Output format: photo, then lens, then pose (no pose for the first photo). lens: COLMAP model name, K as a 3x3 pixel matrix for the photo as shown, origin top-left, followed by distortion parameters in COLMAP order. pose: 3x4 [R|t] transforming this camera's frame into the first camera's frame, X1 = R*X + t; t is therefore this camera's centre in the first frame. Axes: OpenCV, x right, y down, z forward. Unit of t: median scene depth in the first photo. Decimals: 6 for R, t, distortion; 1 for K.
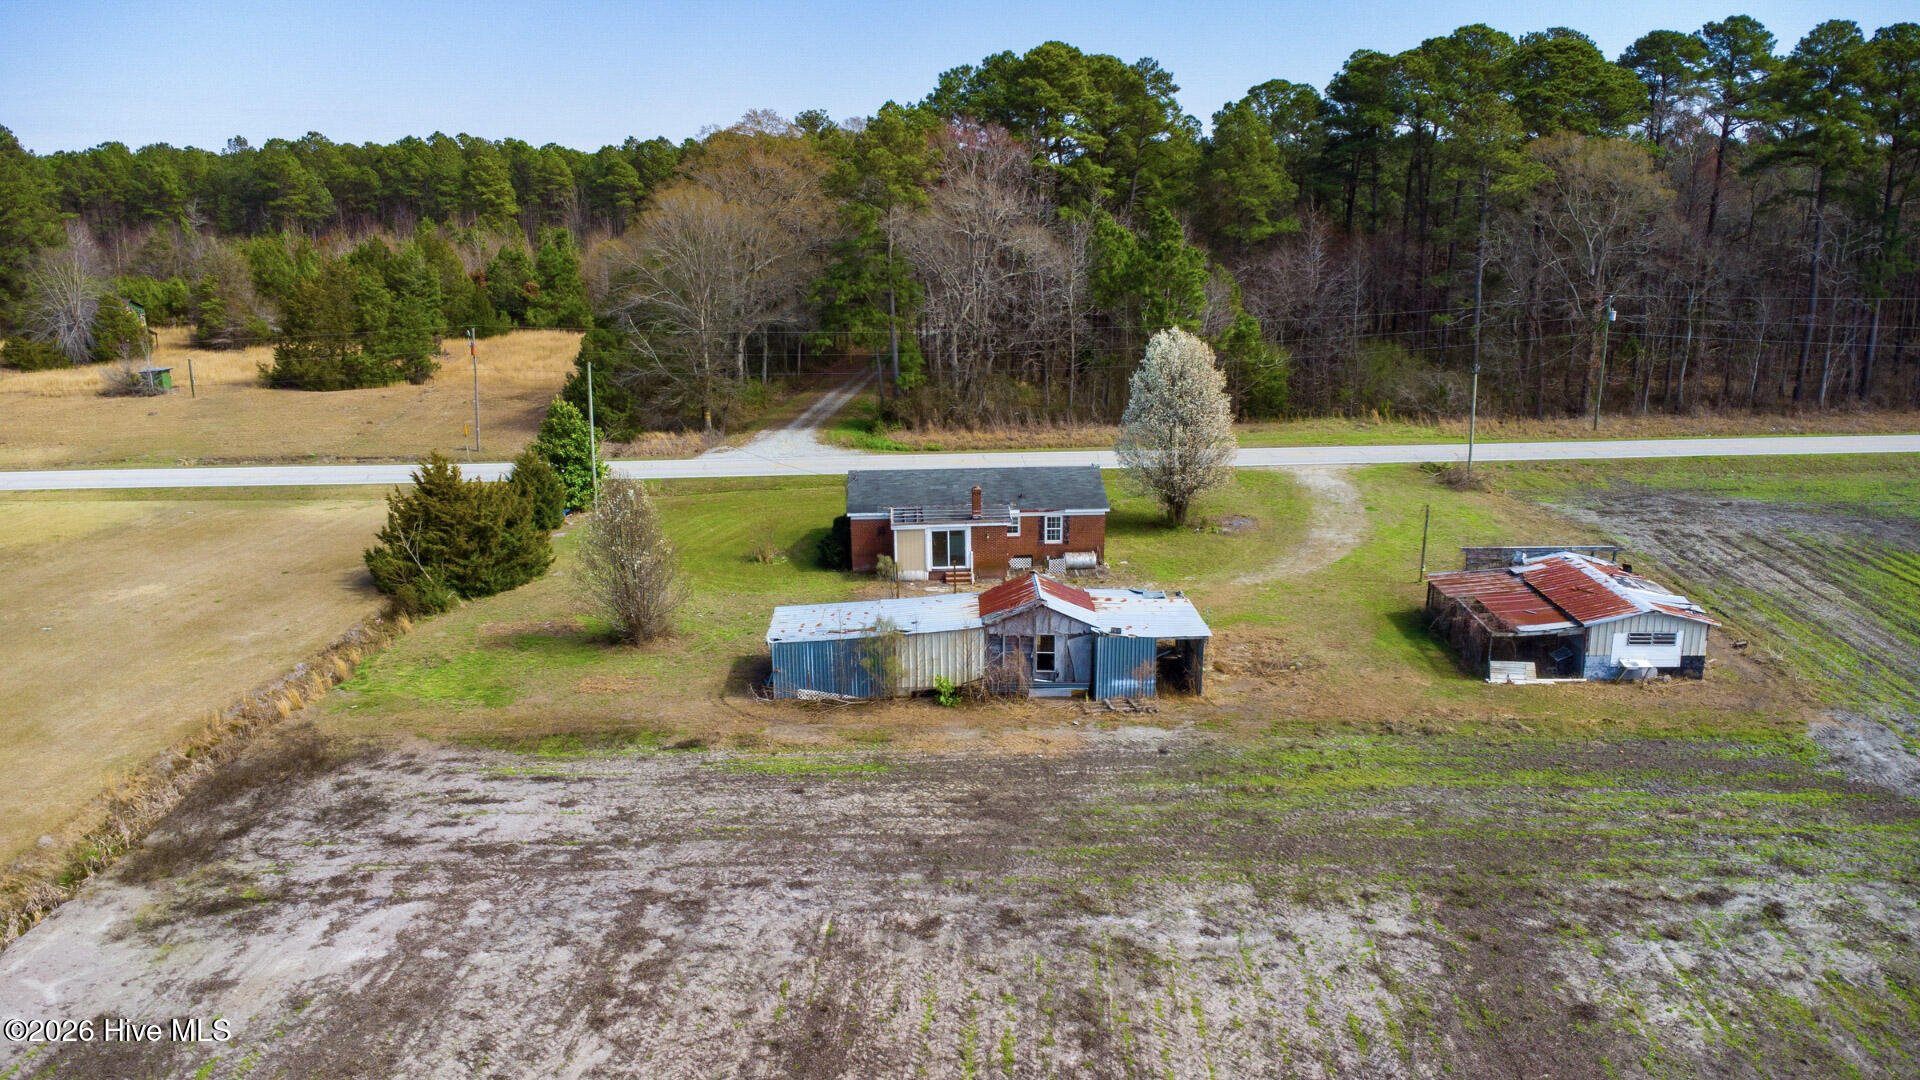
lens RADIAL K [[1399.9, 0, 962.8], [0, 1399.9, 537.3], [0, 0, 1]] dist [0.011571, -0.001425]
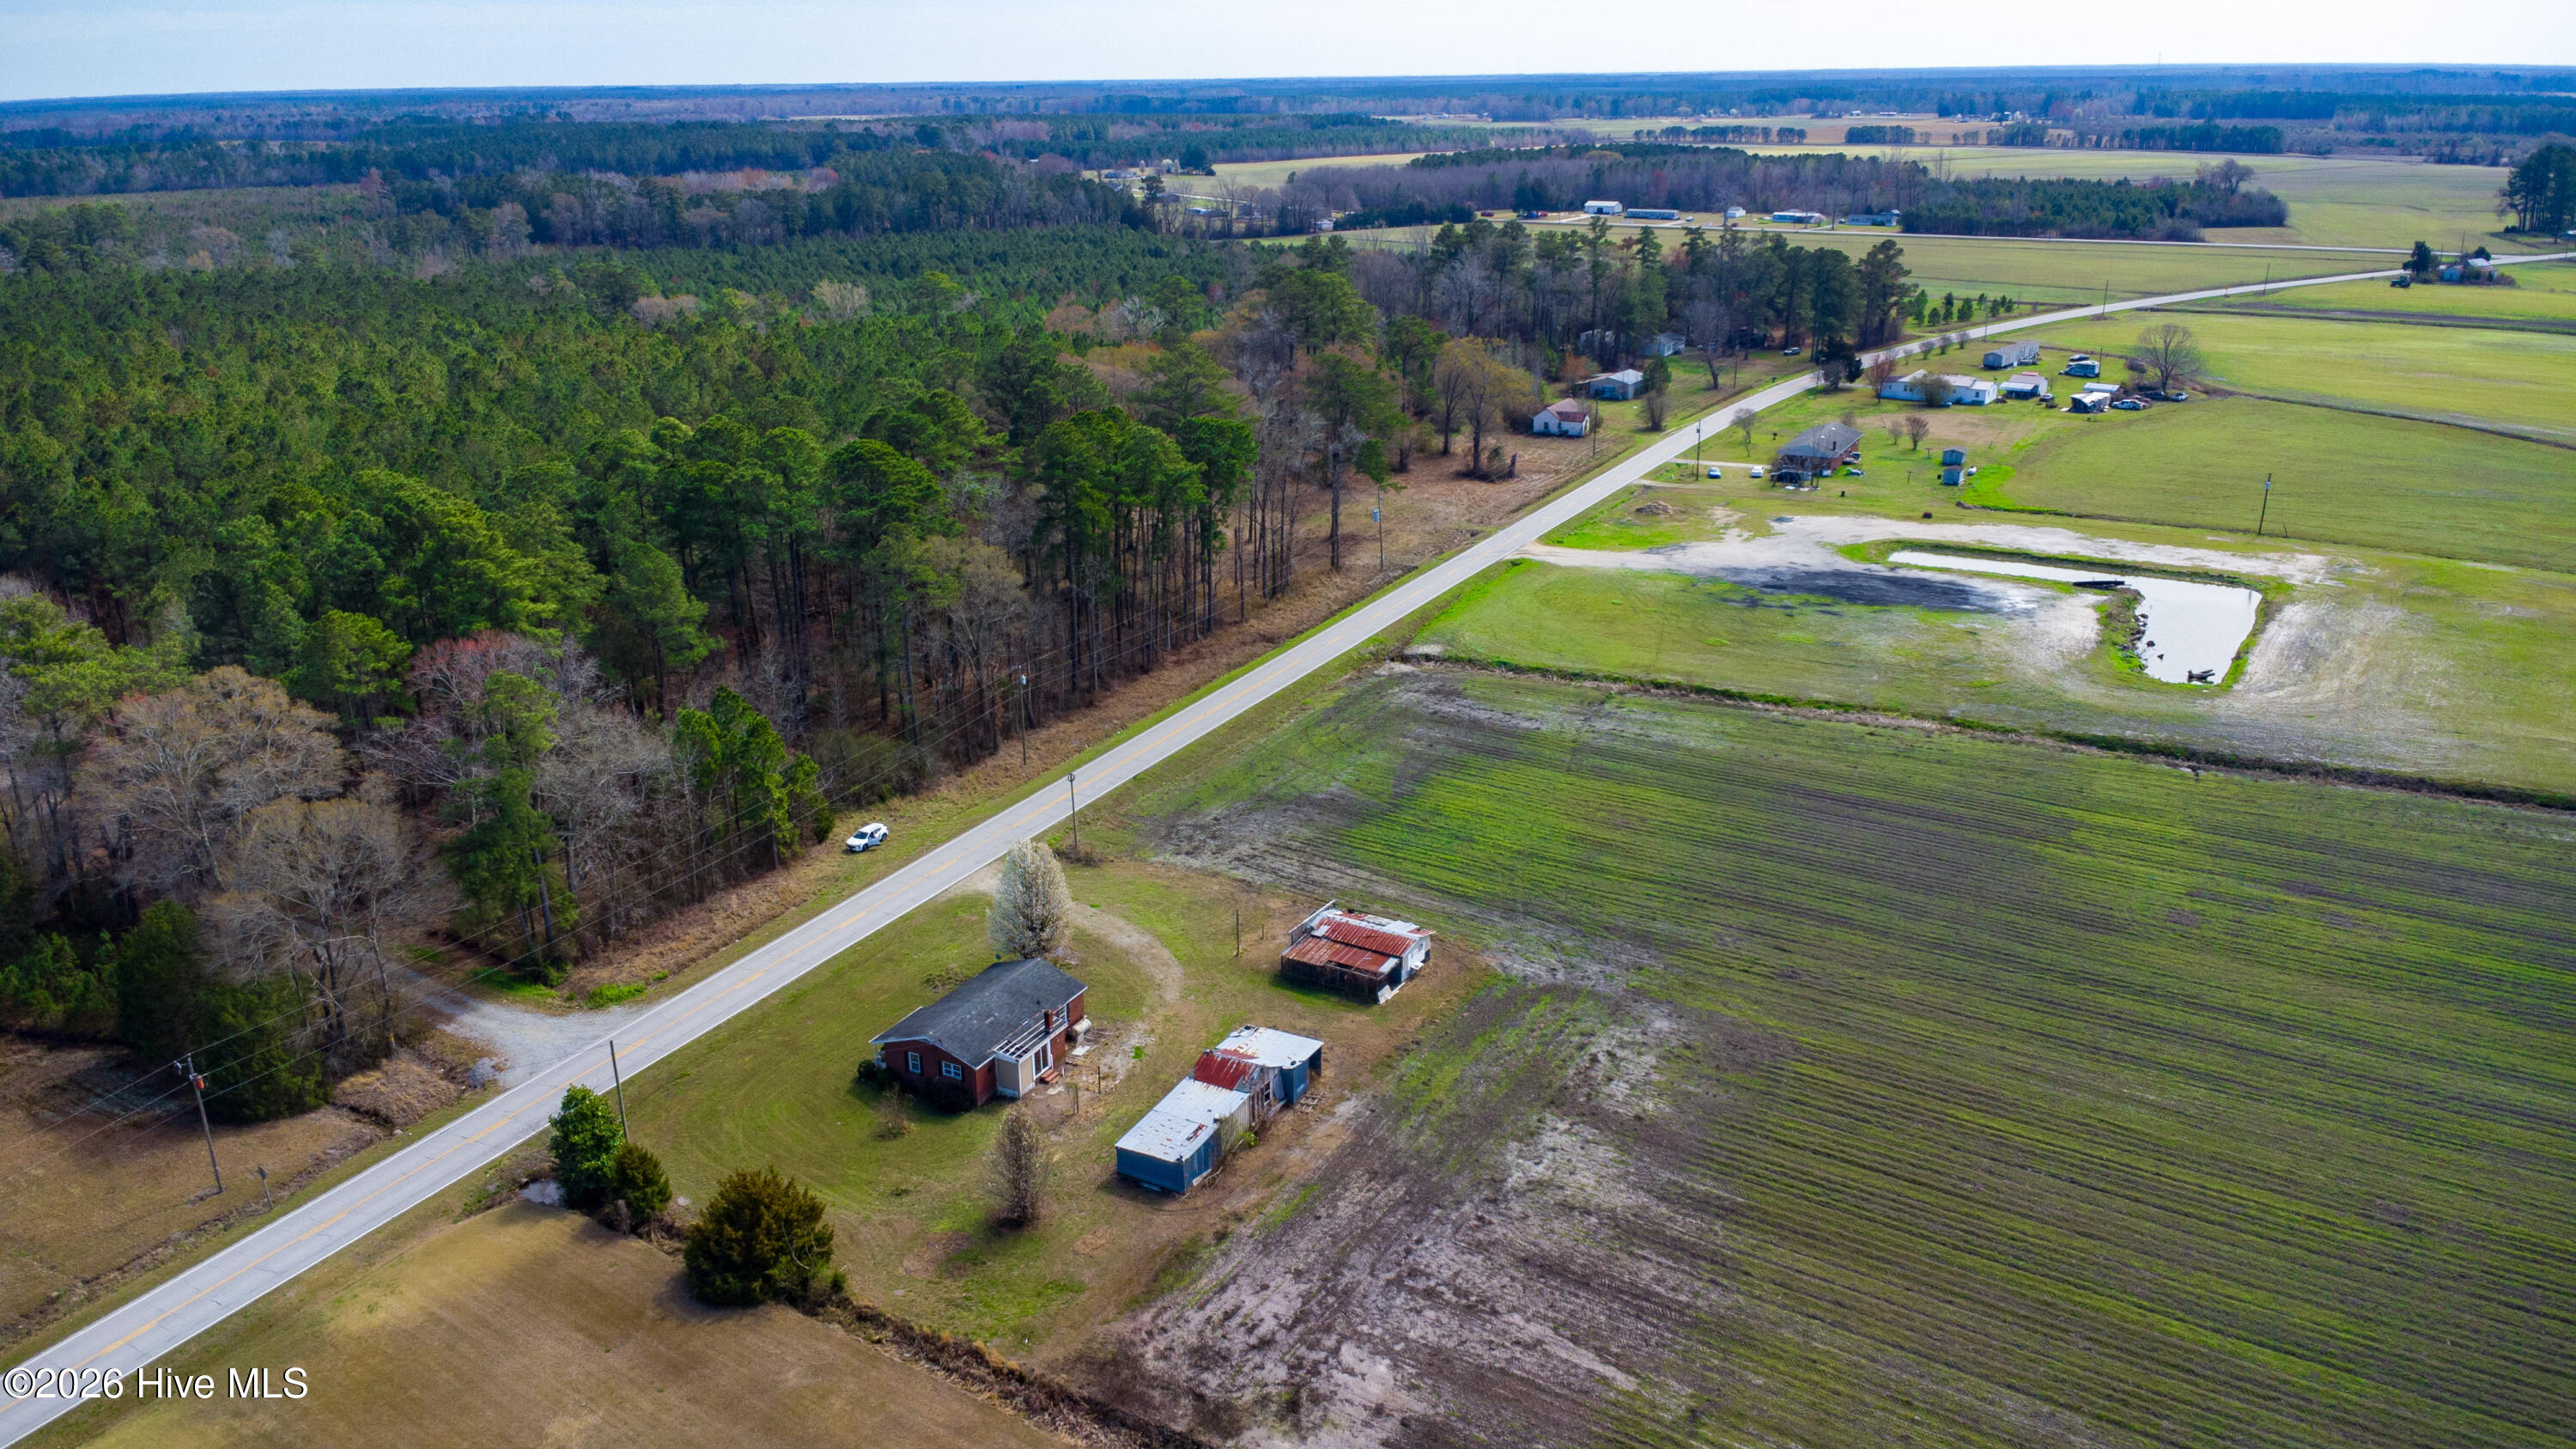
lens RADIAL K [[1878.5, 0, 1291.7], [0, 1878.5, 720.9], [0, 0, 1]] dist [0.011571, -0.001425]
pose [[0.504415, -0.277003, 0.817823, -2.153313], [0.220573, 0.957058, 0.188118, -0.997074], [-0.834813, 0.085500, 0.543853, -0.397613]]
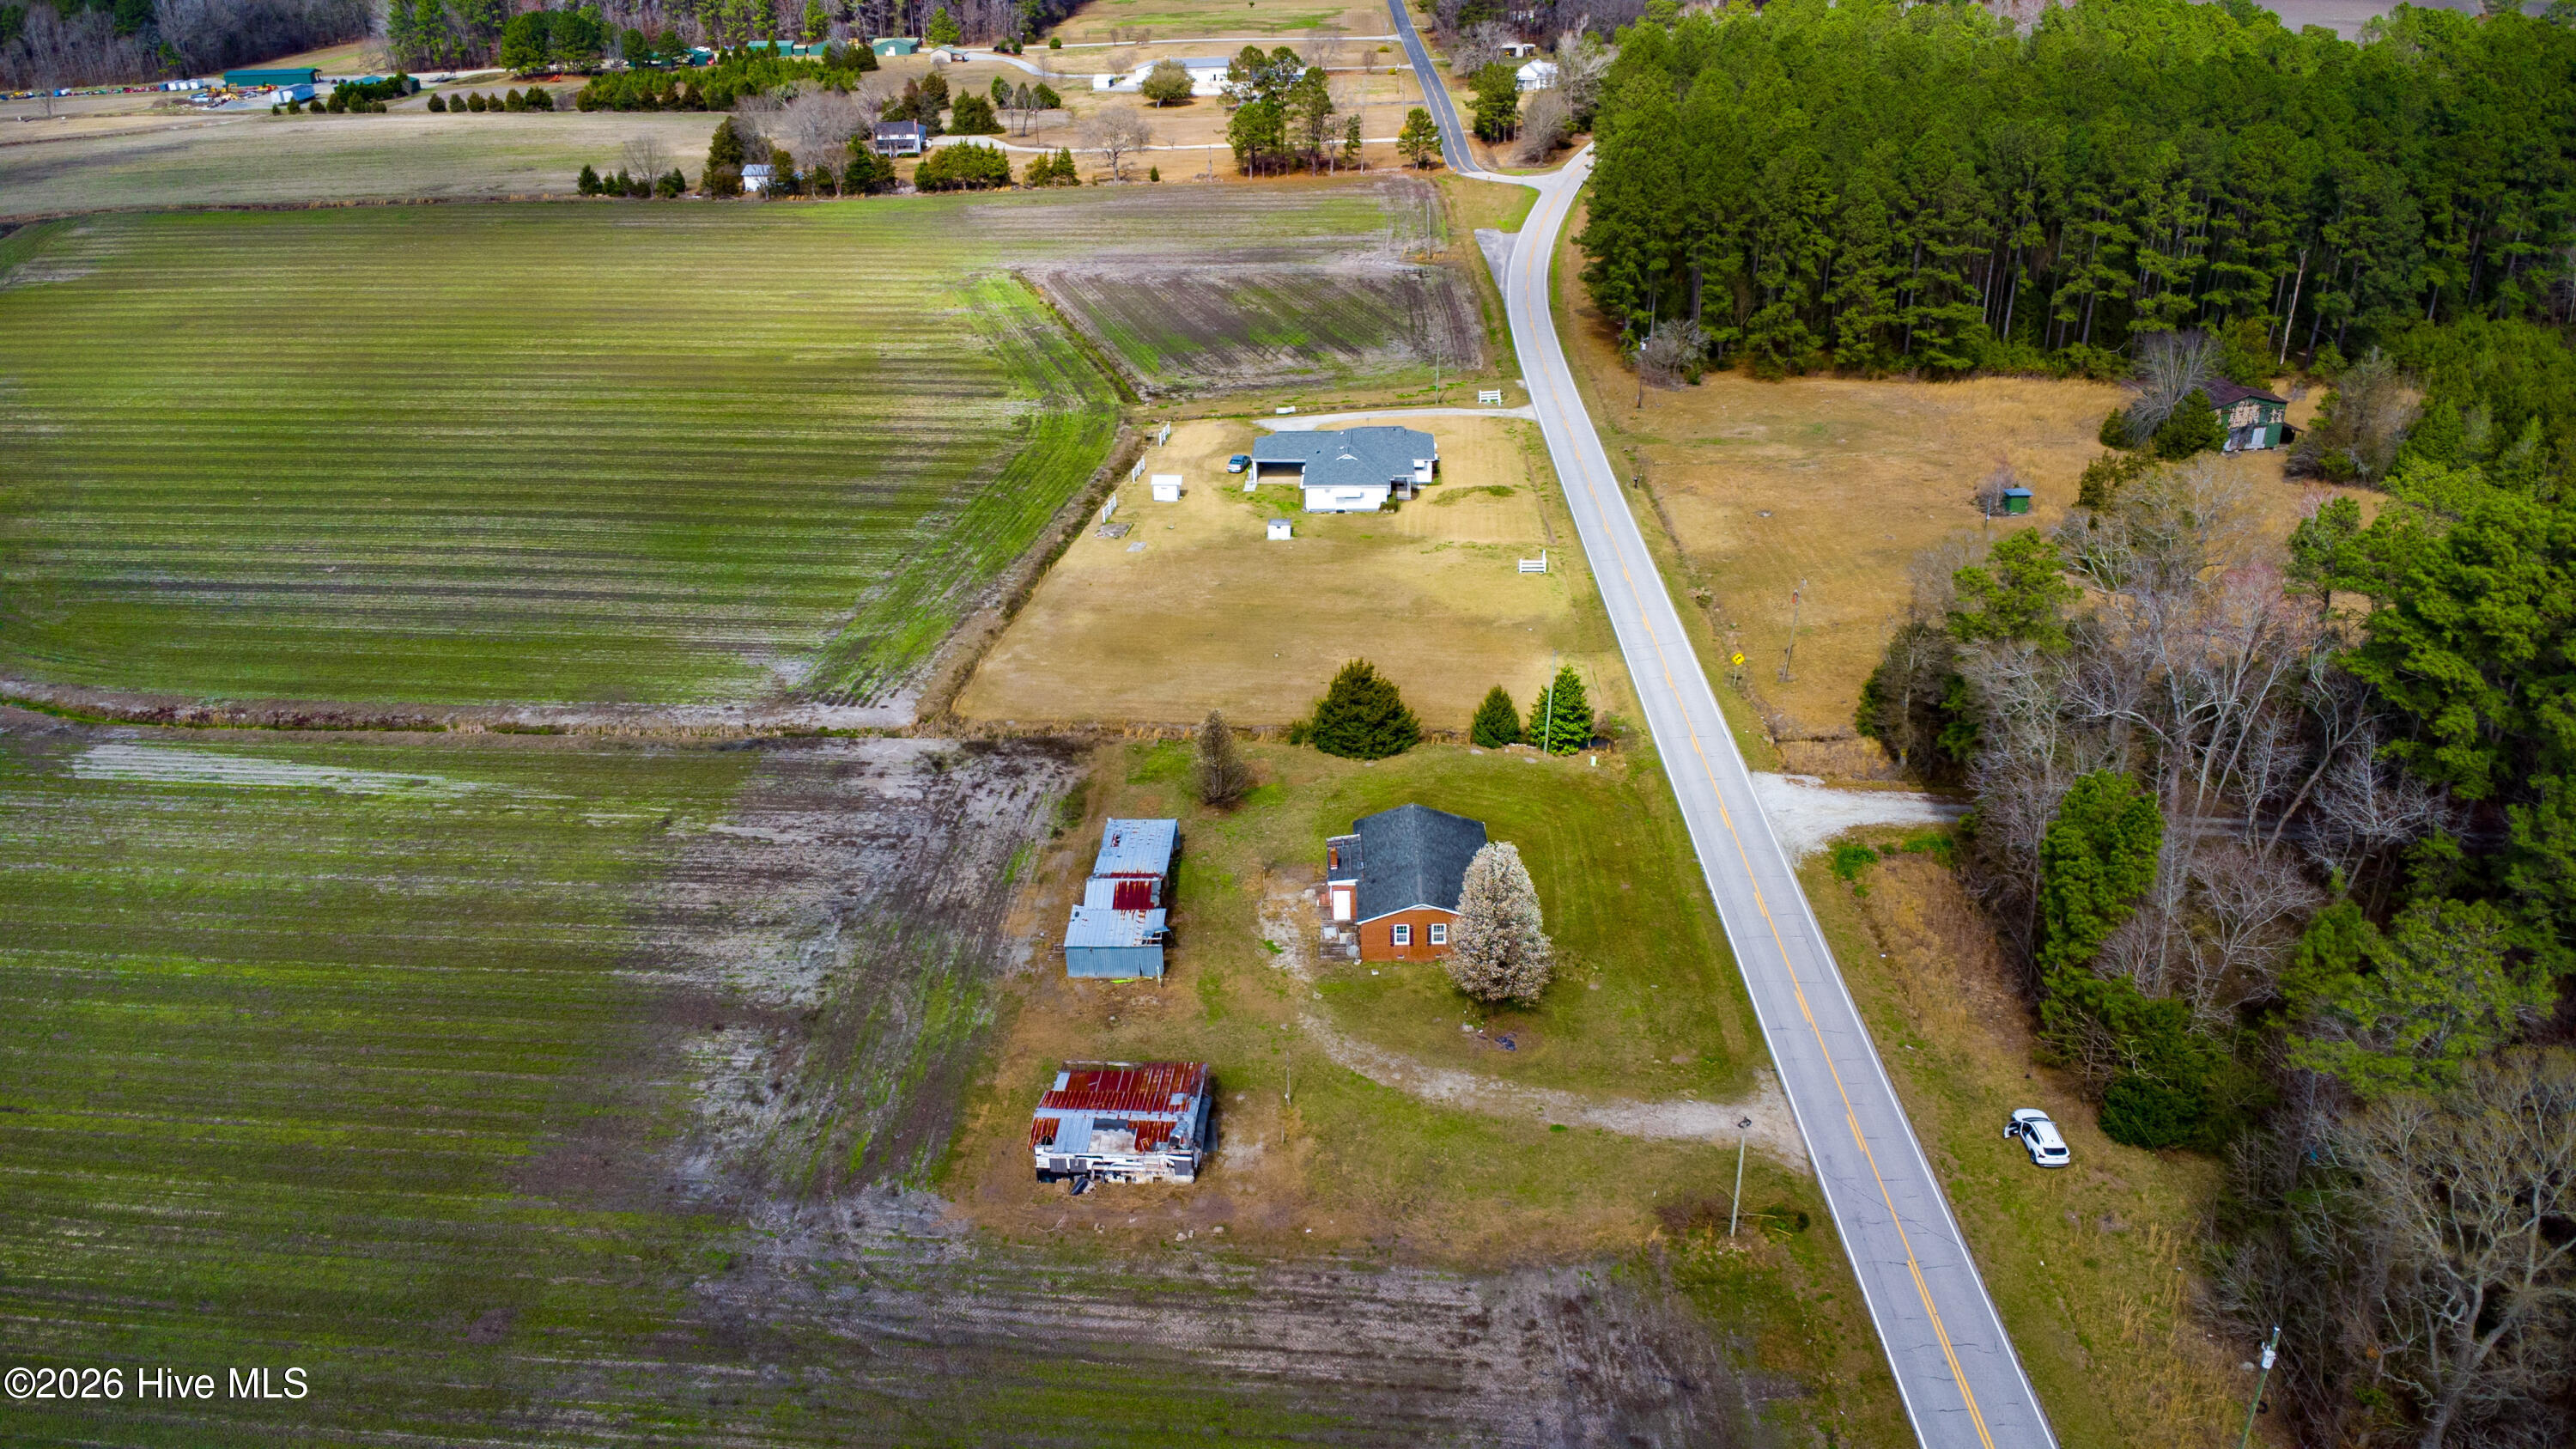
lens RADIAL K [[1878.5, 0, 1291.7], [0, 1878.5, 720.9], [0, 0, 1]] dist [0.011571, -0.001425]
pose [[-0.054437, 0.443191, -0.894773, 2.573844], [-0.222719, 0.868137, 0.443547, -1.527710], [0.973362, 0.223429, 0.051448, 1.376760]]
